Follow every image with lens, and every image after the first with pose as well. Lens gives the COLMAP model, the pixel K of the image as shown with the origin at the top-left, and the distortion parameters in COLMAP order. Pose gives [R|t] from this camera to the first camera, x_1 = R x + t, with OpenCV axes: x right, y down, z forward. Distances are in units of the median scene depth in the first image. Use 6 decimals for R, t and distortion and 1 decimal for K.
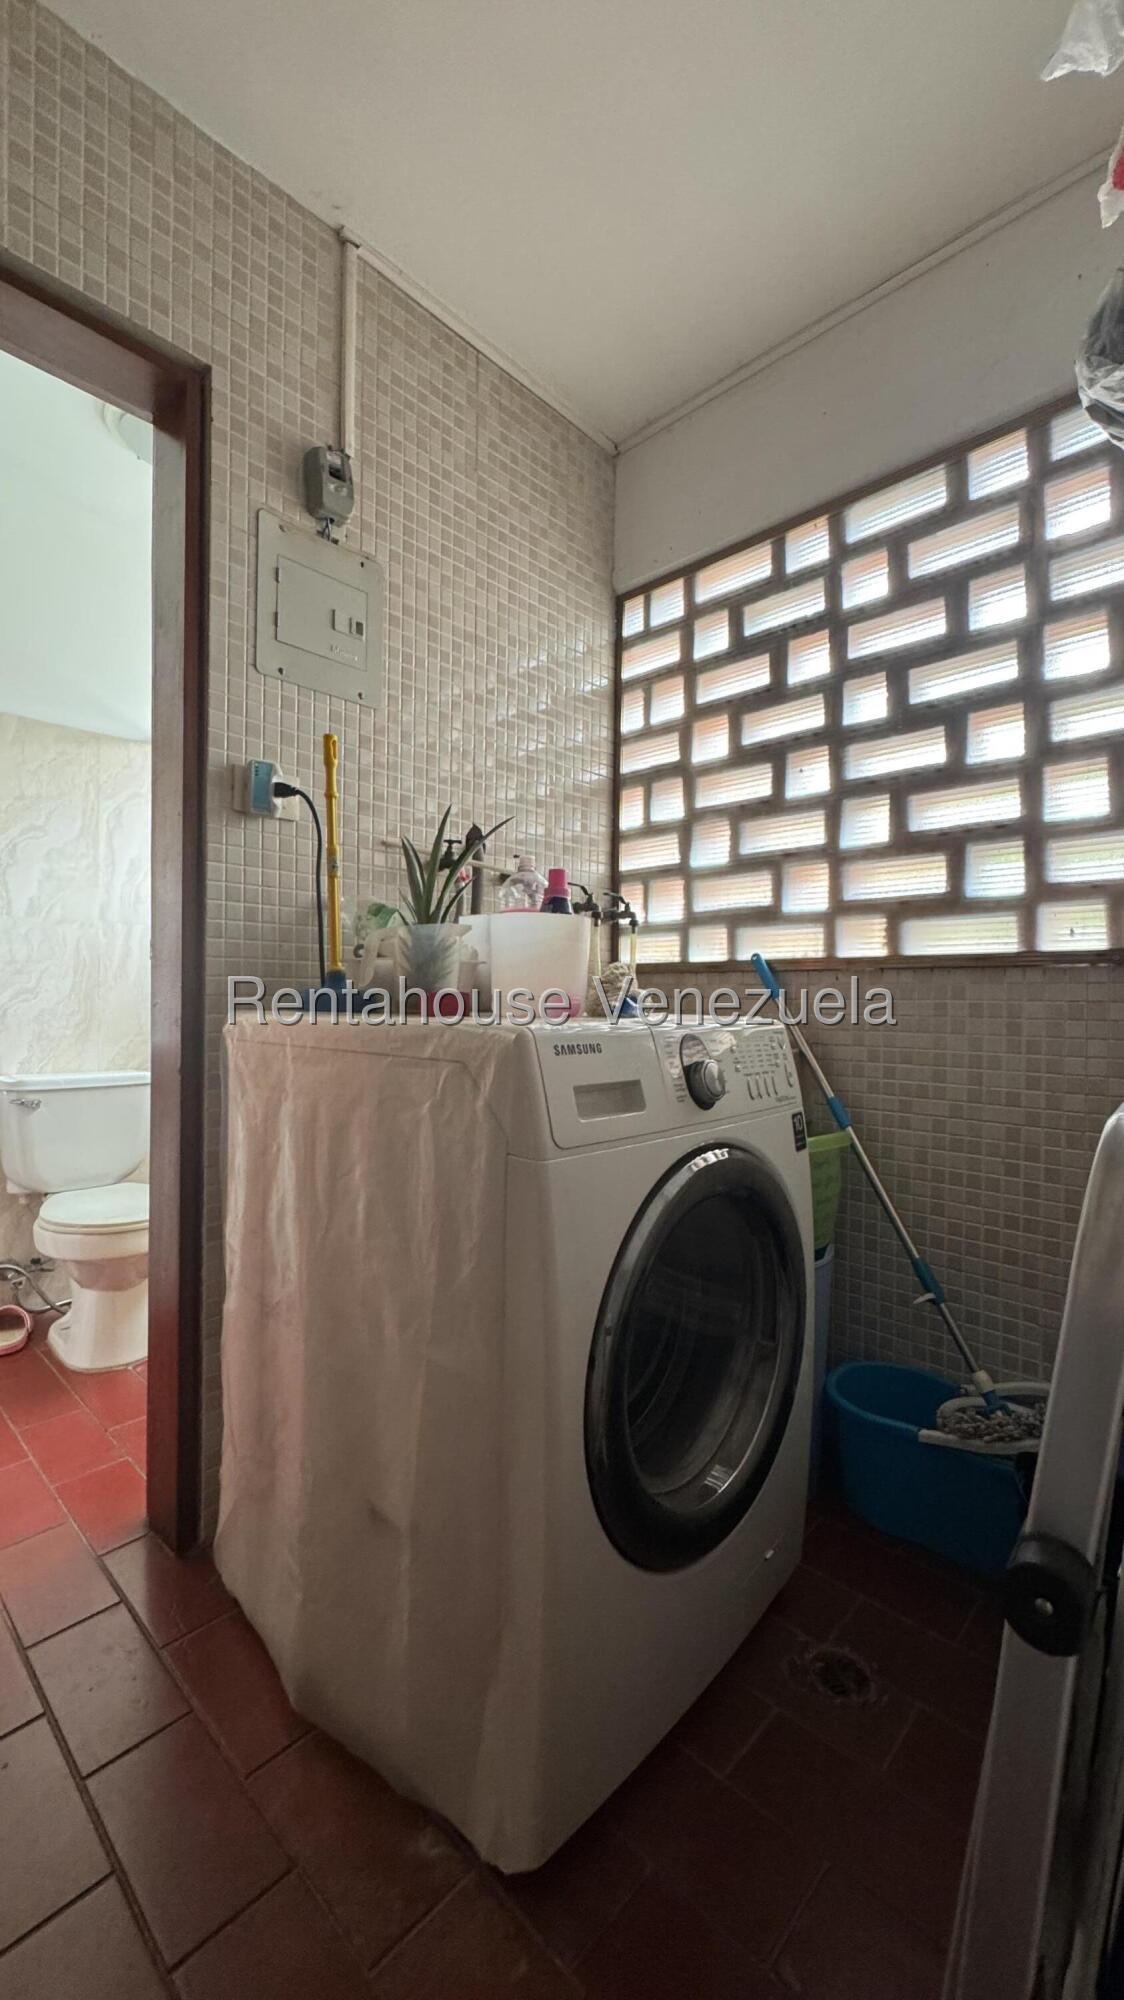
lens RADIAL K [[796.3, 0, 558.4], [0, 796.3, 999.1], [0, 0, 1]] dist [-0.005942, 0.001062]
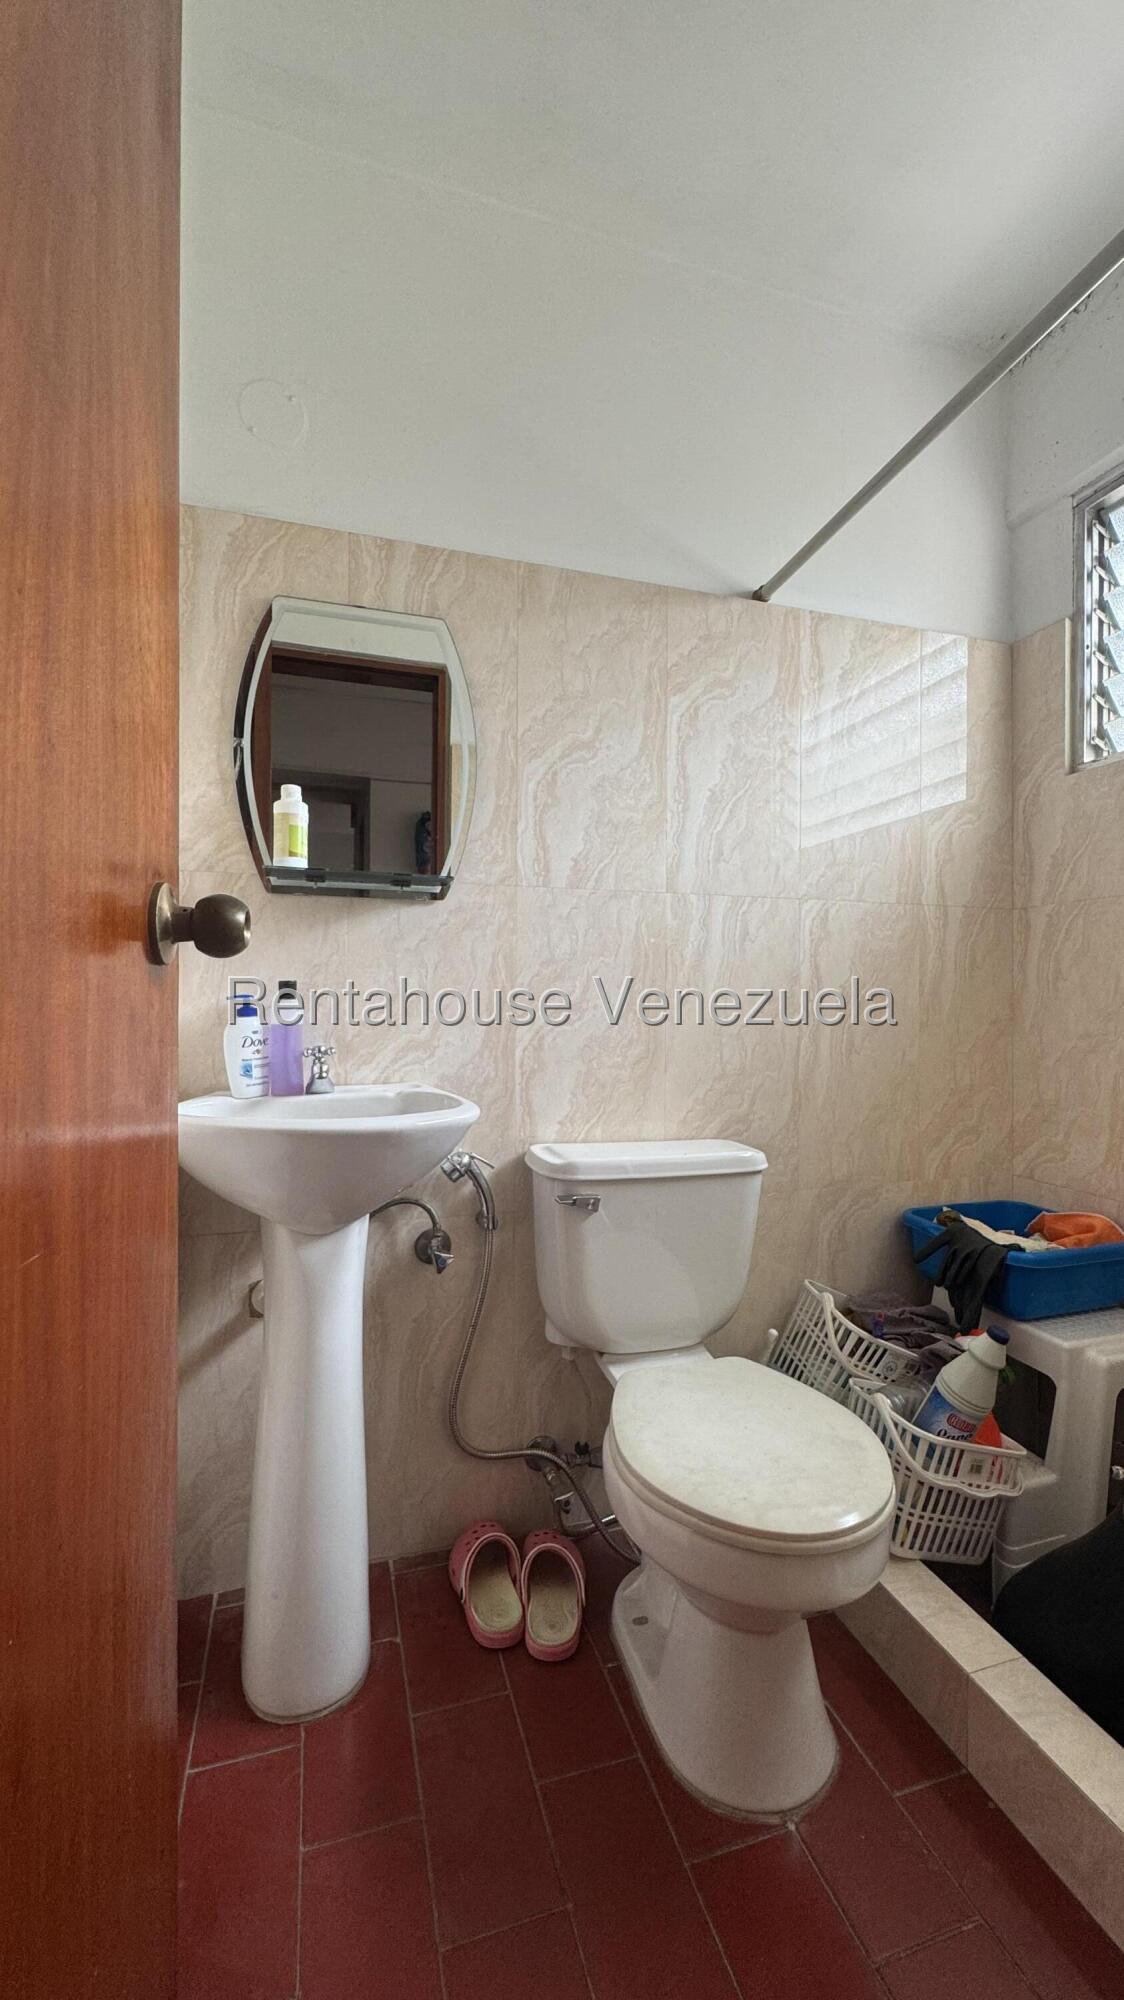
lens RADIAL K [[796.3, 0, 558.1], [0, 796.3, 1000.8], [0, 0, 1]] dist [-0.005942, 0.001062]
pose [[0.870274, -0.001984, -0.492564, -0.359880], [-0.003396, 0.999944, -0.010027, -0.008598], [0.492556, 0.010399, 0.870218, 0.441017]]
